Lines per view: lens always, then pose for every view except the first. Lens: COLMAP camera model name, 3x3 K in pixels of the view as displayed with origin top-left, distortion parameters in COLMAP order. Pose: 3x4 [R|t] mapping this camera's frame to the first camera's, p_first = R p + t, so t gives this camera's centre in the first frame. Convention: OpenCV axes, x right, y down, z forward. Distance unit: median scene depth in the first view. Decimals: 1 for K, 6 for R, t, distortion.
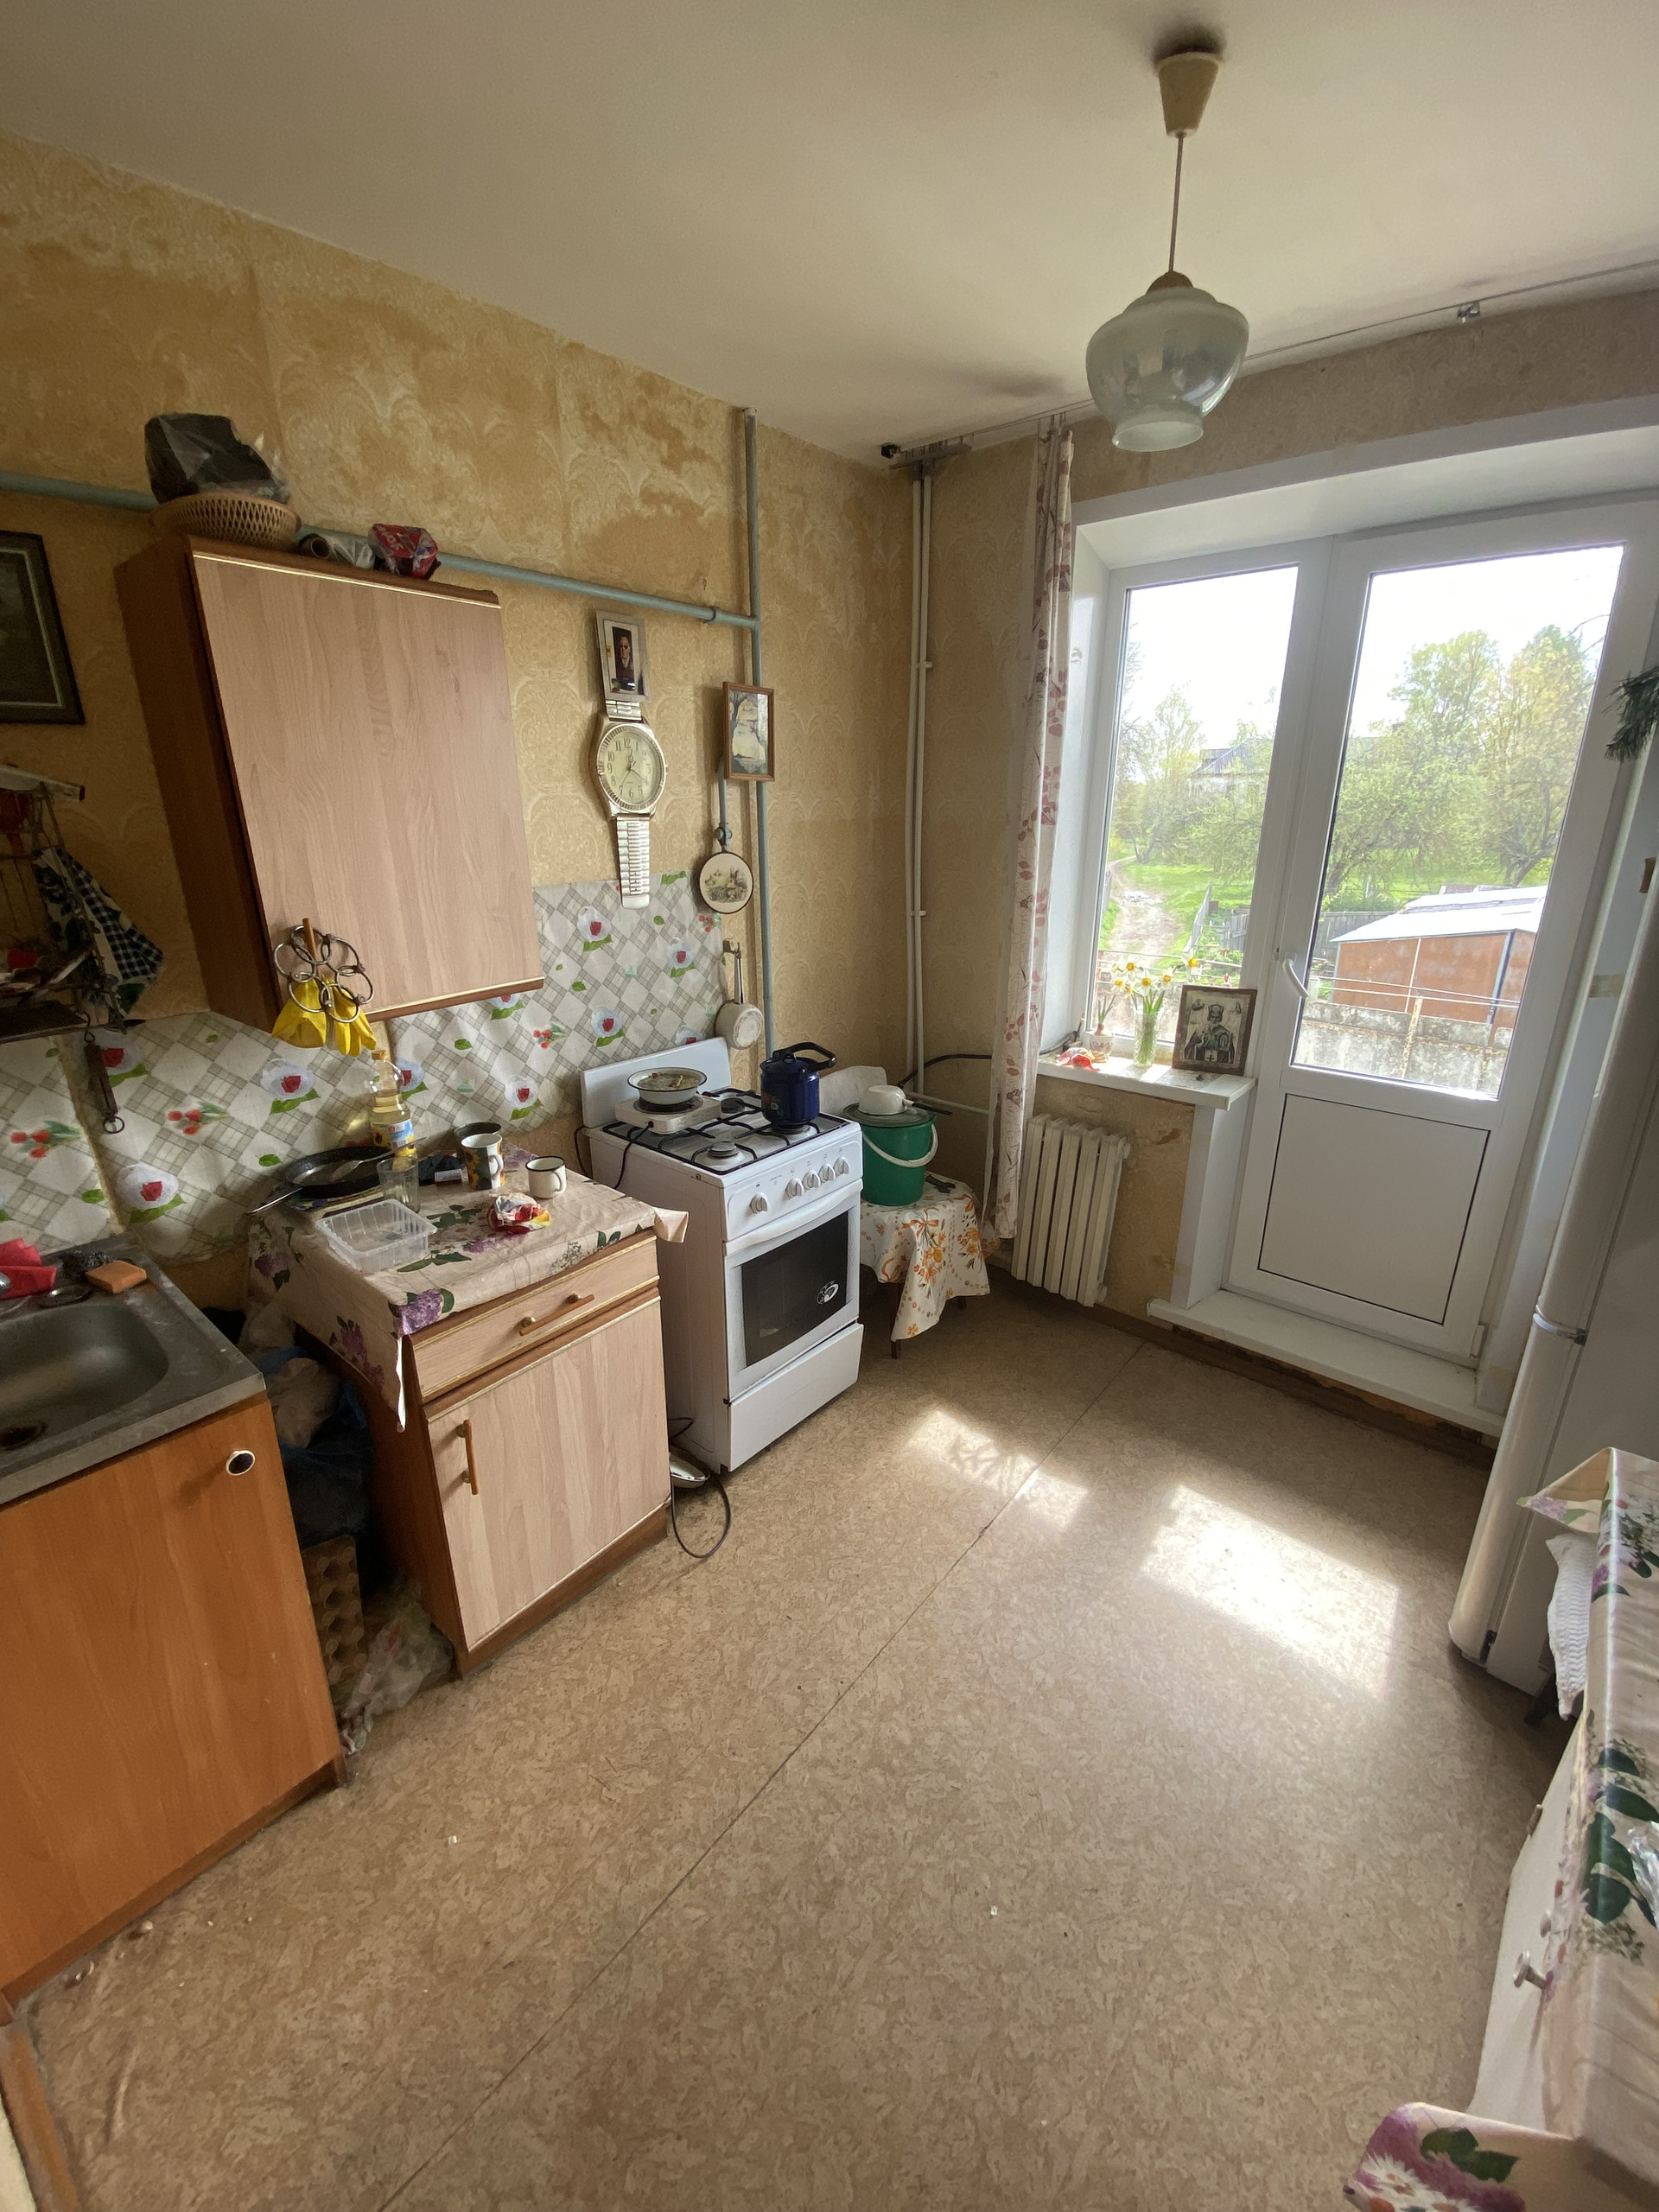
lens RADIAL K [[887.9, 0, 841.2], [0, 887.9, 1108.4], [0, 0, 1]] dist [0.043672, -0.039364]
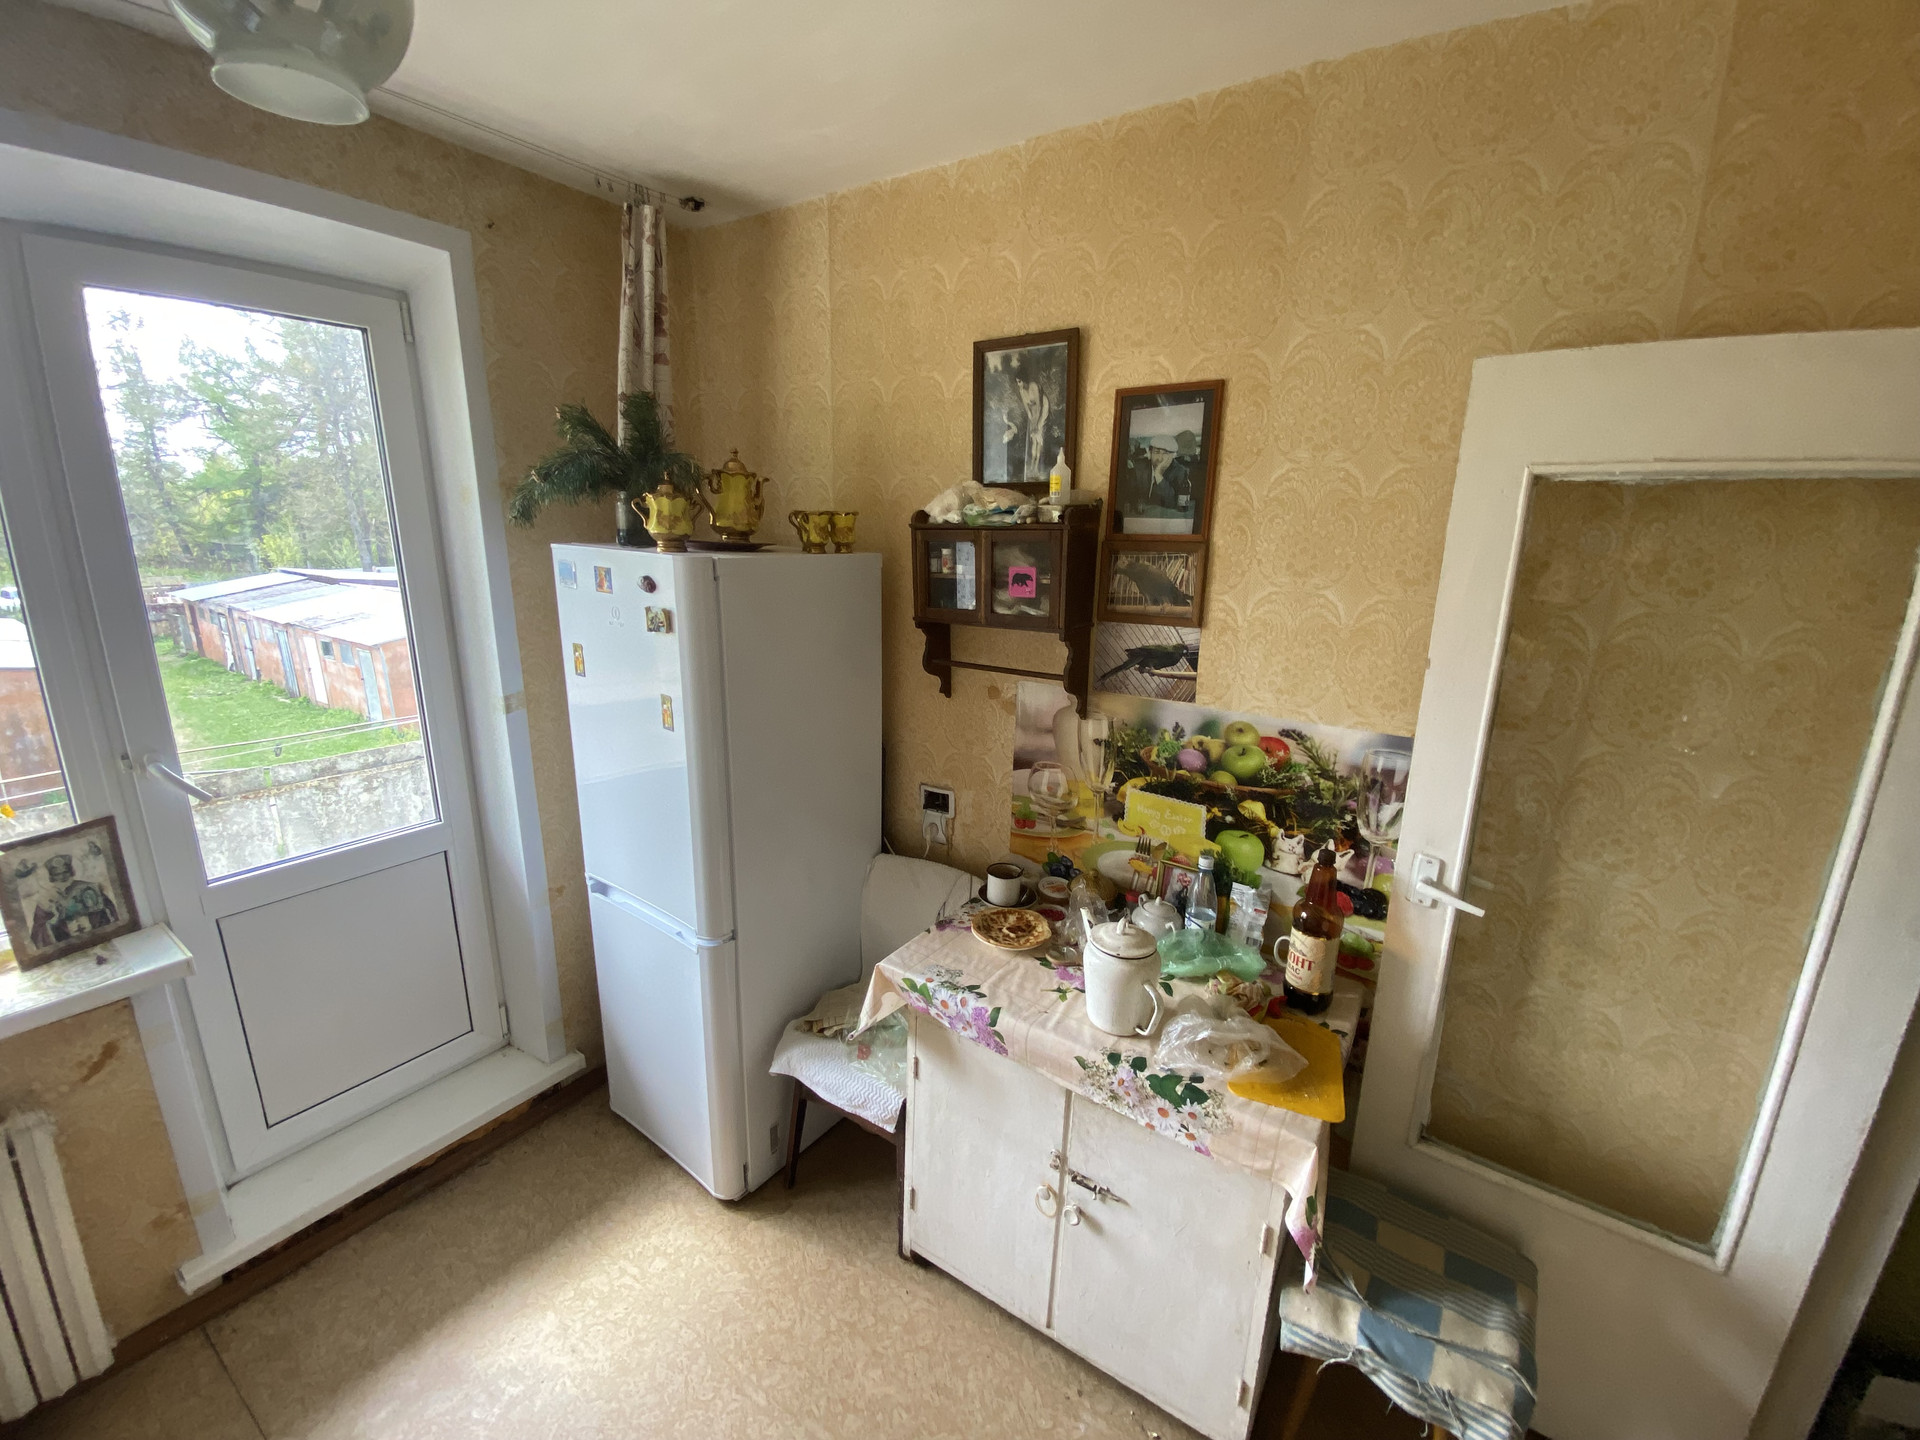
lens RADIAL K [[779.0, 0, 960.0], [0, 779.0, 720.0], [0, 0, 1]] dist [0.019647, -0.017368]
pose [[-0.095897, -0.246839, 0.964300, -0.181243], [0.305290, 0.914781, 0.264524, -0.153808], [-0.947418, 0.319758, -0.012368, 0.320255]]
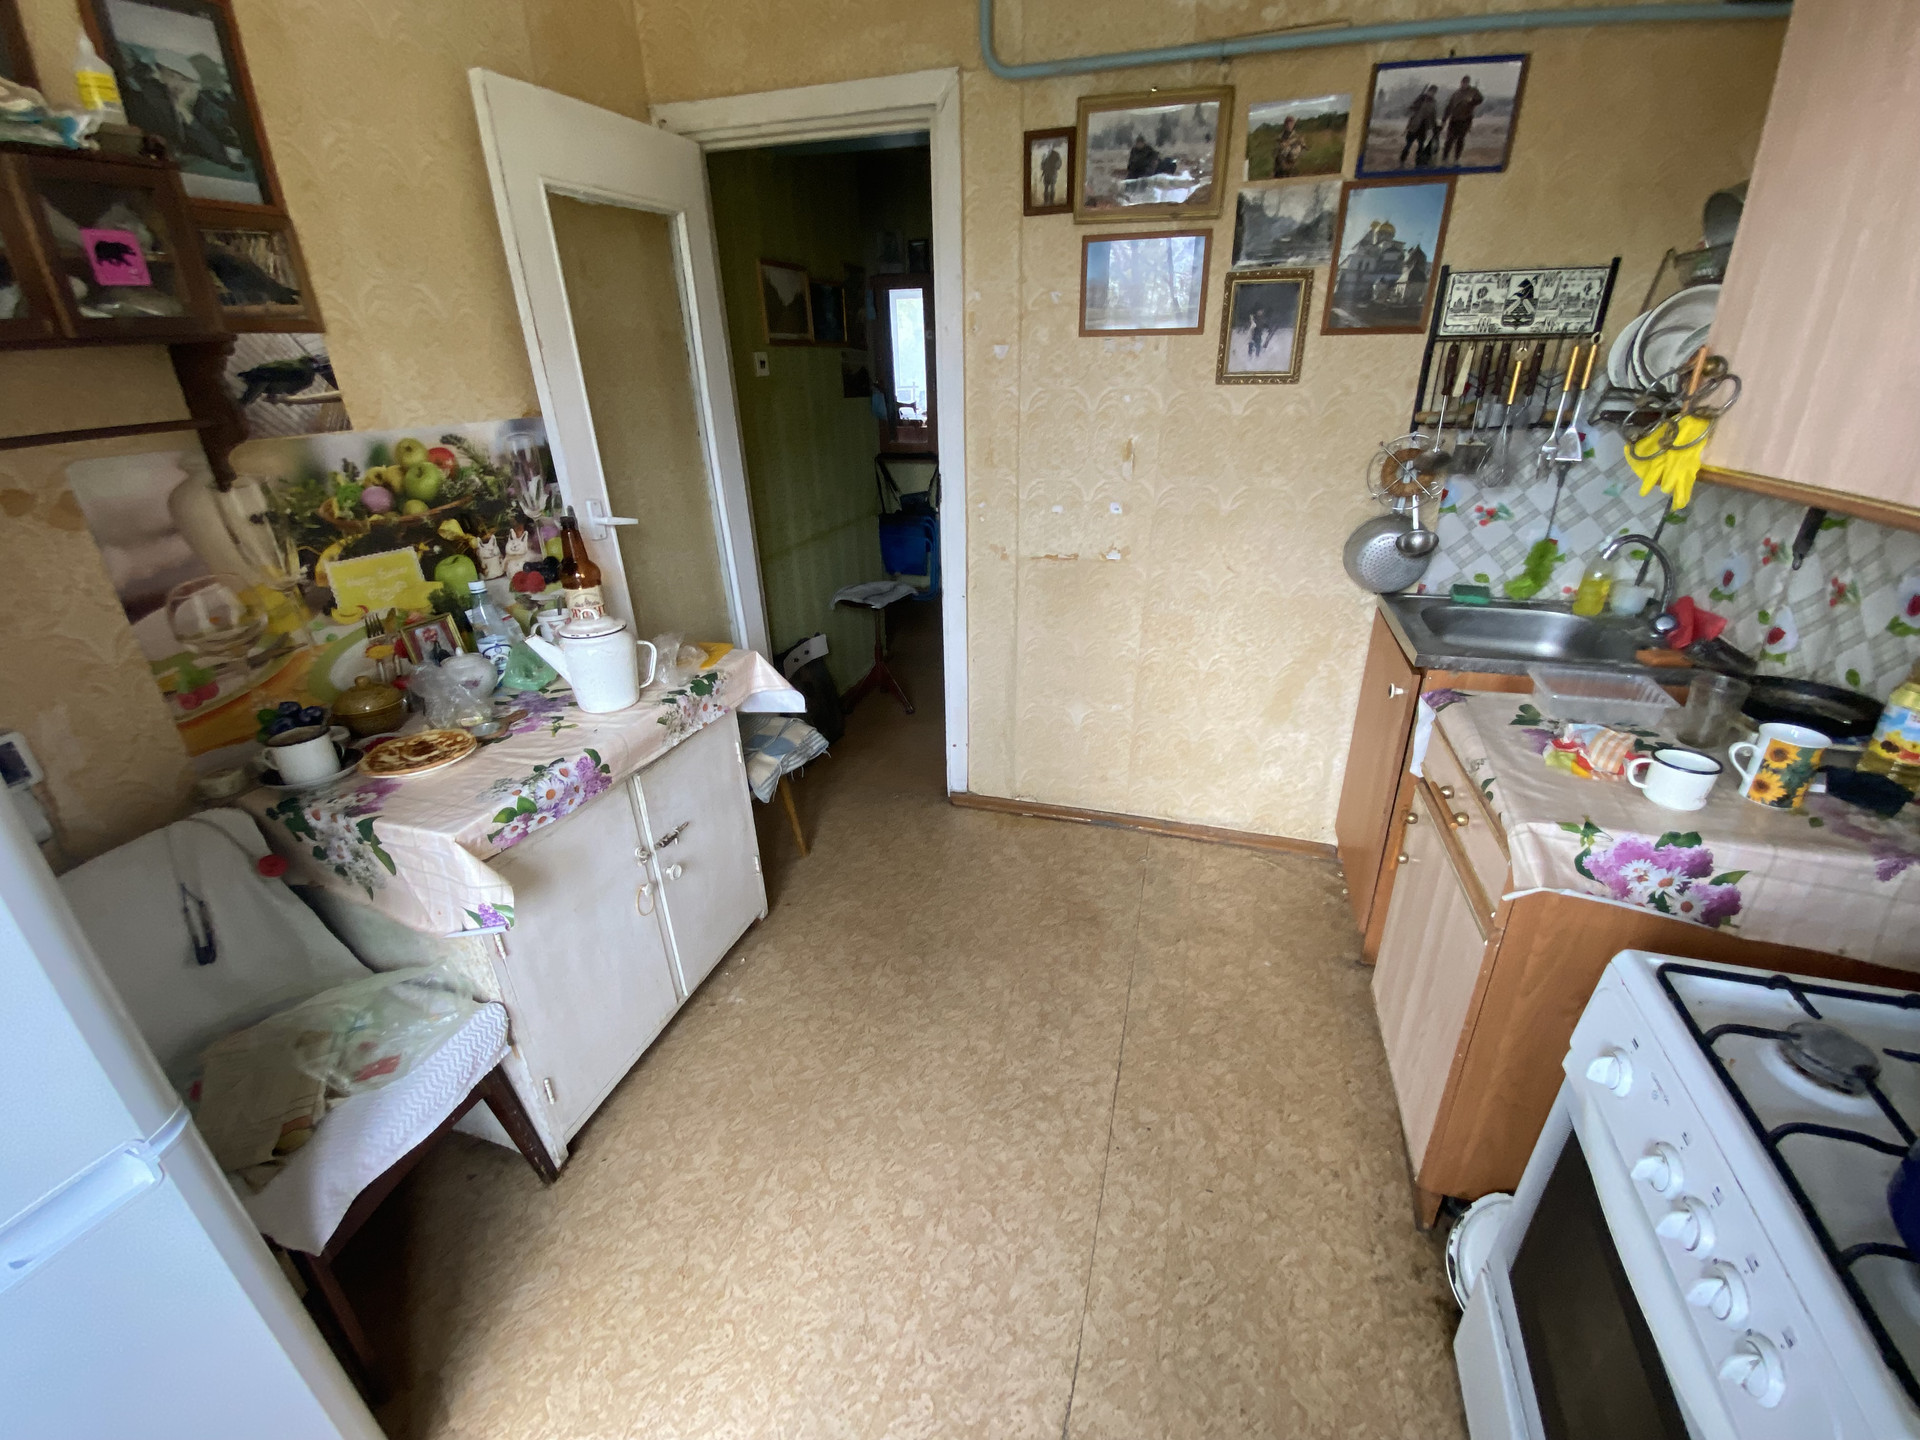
lens RADIAL K [[779.0, 0, 960.0], [0, 779.0, 720.0], [0, 0, 1]] dist [0.019647, -0.017368]
pose [[-0.926168, 0.174943, -0.334079, 0.252144], [-0.104358, 0.732396, 0.672834, -0.205857], [0.362385, 0.658021, -0.660064, 0.789233]]
